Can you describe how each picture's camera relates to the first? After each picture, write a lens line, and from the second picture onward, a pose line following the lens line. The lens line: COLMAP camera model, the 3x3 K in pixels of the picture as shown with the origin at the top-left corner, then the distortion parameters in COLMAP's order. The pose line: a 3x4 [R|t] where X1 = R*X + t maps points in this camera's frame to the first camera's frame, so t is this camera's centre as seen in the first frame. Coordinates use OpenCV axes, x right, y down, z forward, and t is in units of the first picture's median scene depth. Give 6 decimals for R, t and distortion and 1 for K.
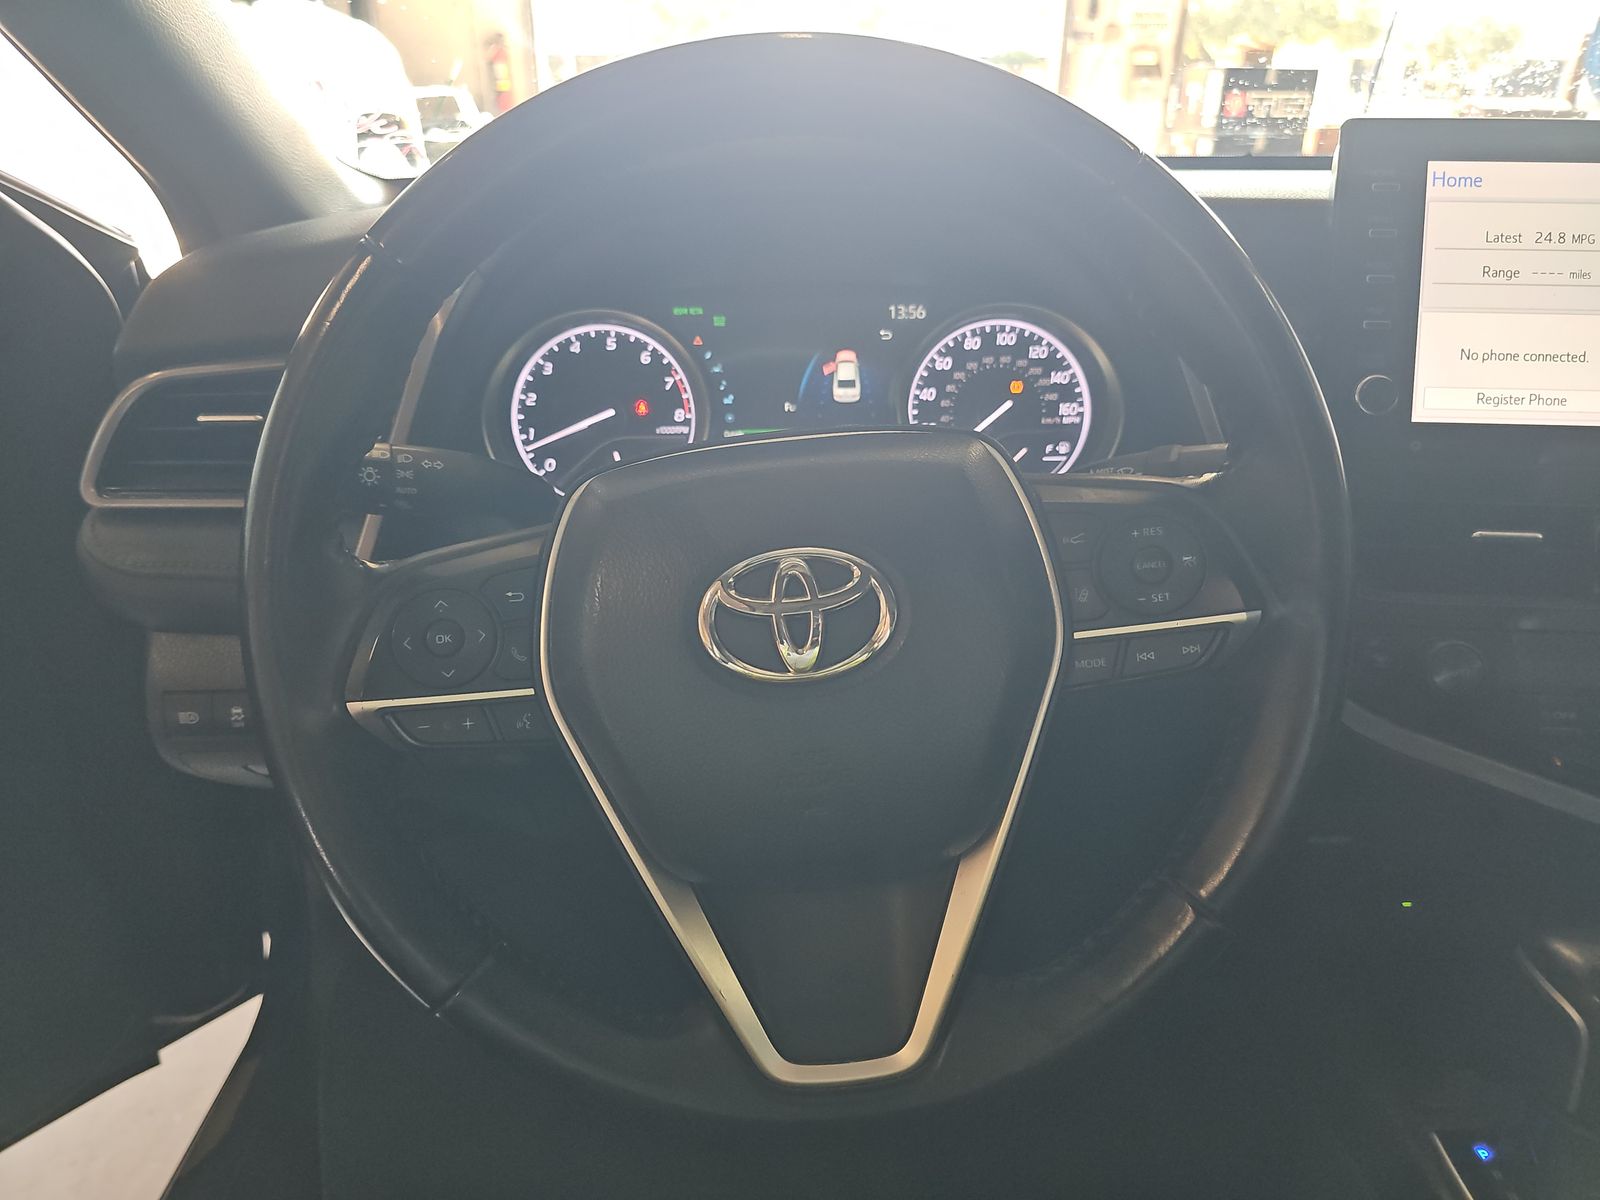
lens RADIAL K [[1032.7, 0, 805.1], [0, 1032.7, 609.9], [0, 0, 1]] dist [0.001932, -0.002770]
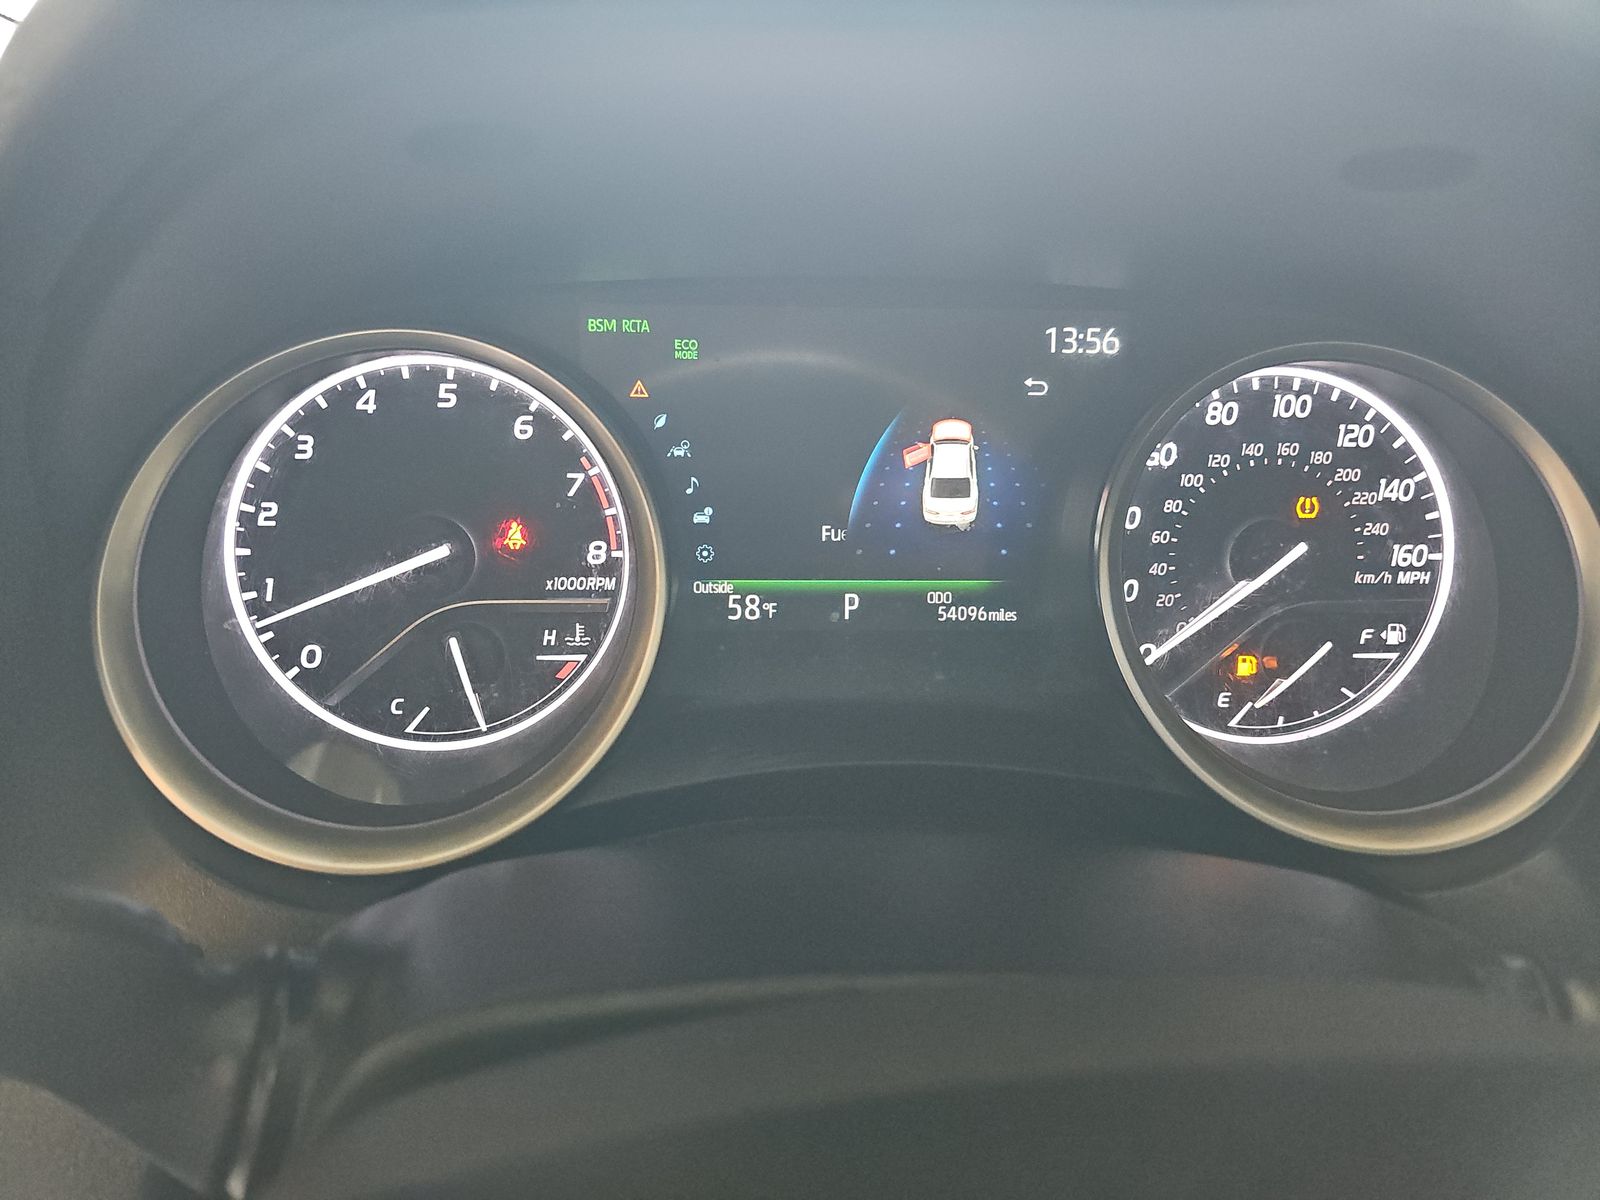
lens RADIAL K [[1032.7, 0, 795.7], [0, 1032.7, 596.6], [0, 0, 1]] dist [0.001932, -0.002770]
pose [[0.998885, 0.018705, 0.043356, -0.052088], [-0.020222, 0.999190, 0.034804, -0.186613], [-0.042670, -0.035642, 0.998453, 0.532149]]
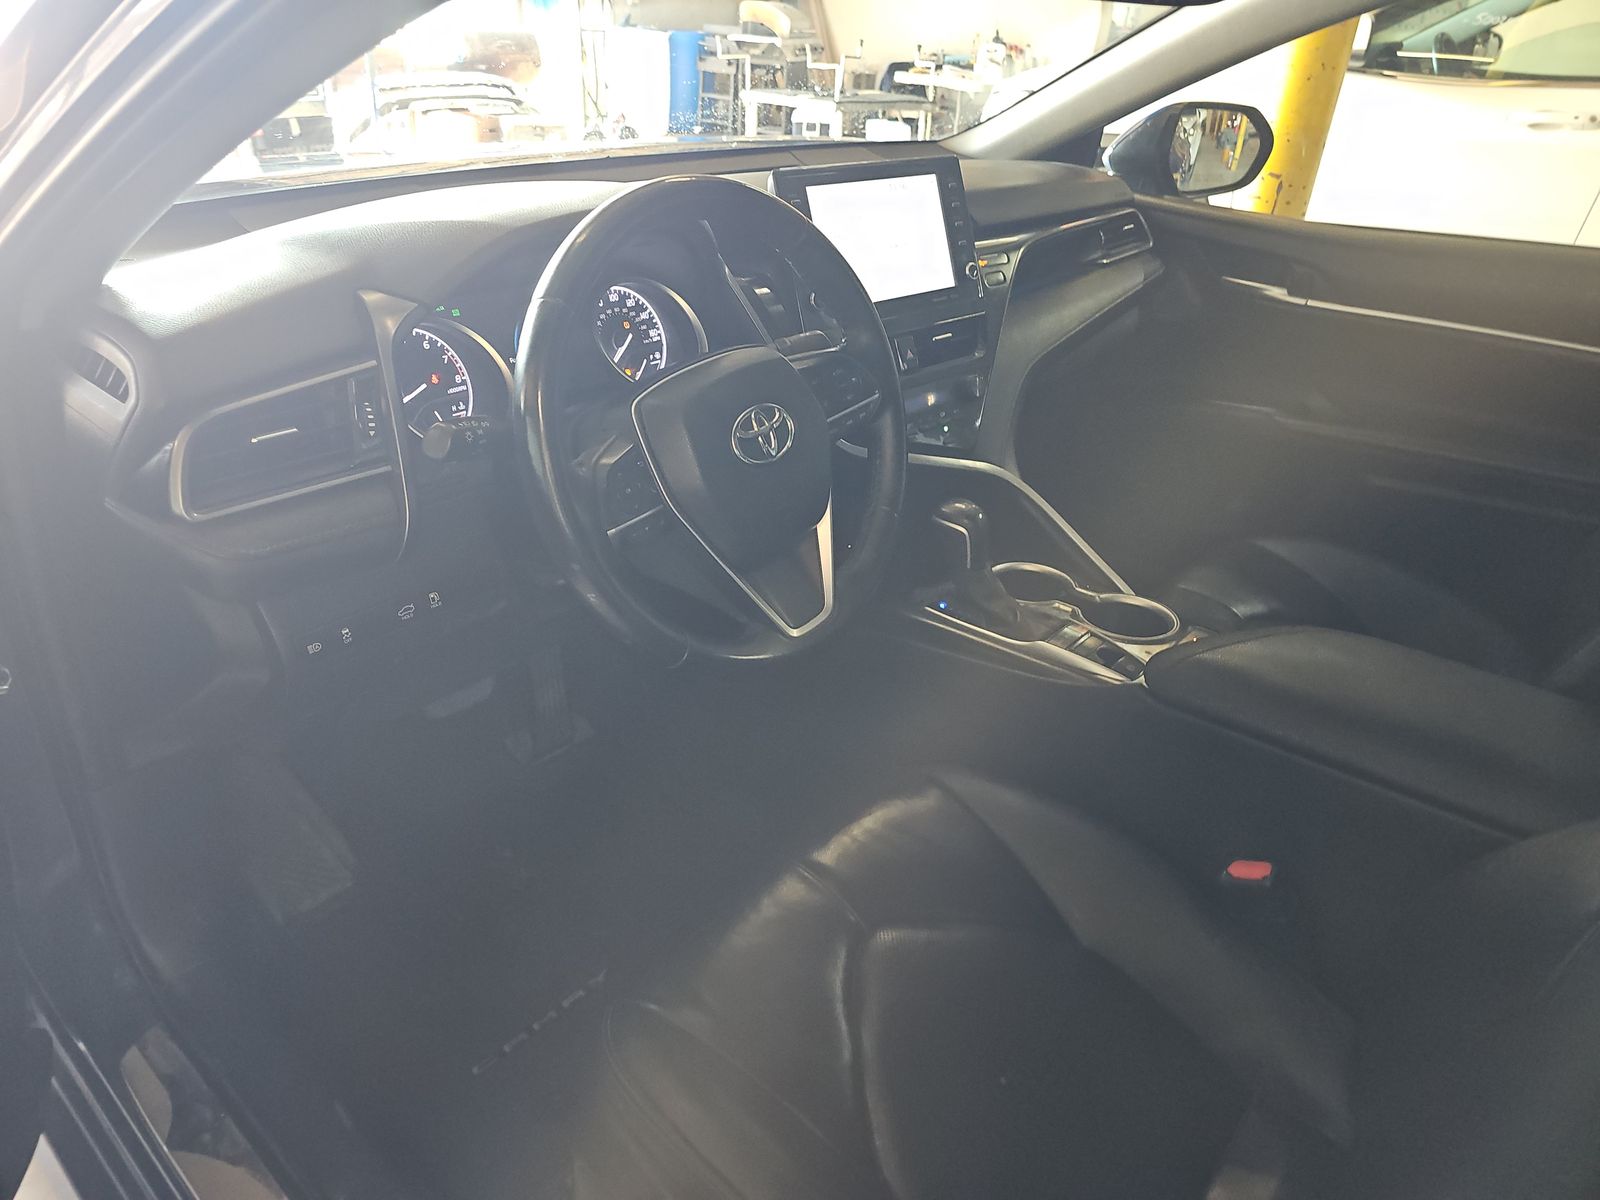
lens RADIAL K [[1032.7, 0, 785.3], [0, 1032.7, 596.2], [0, 0, 1]] dist [0.001932, -0.002770]
pose [[0.673186, -0.330798, 0.661357, -0.891490], [0.282700, 0.941553, 0.183189, -0.033106], [-0.683302, 0.063645, 0.727357, -0.384847]]
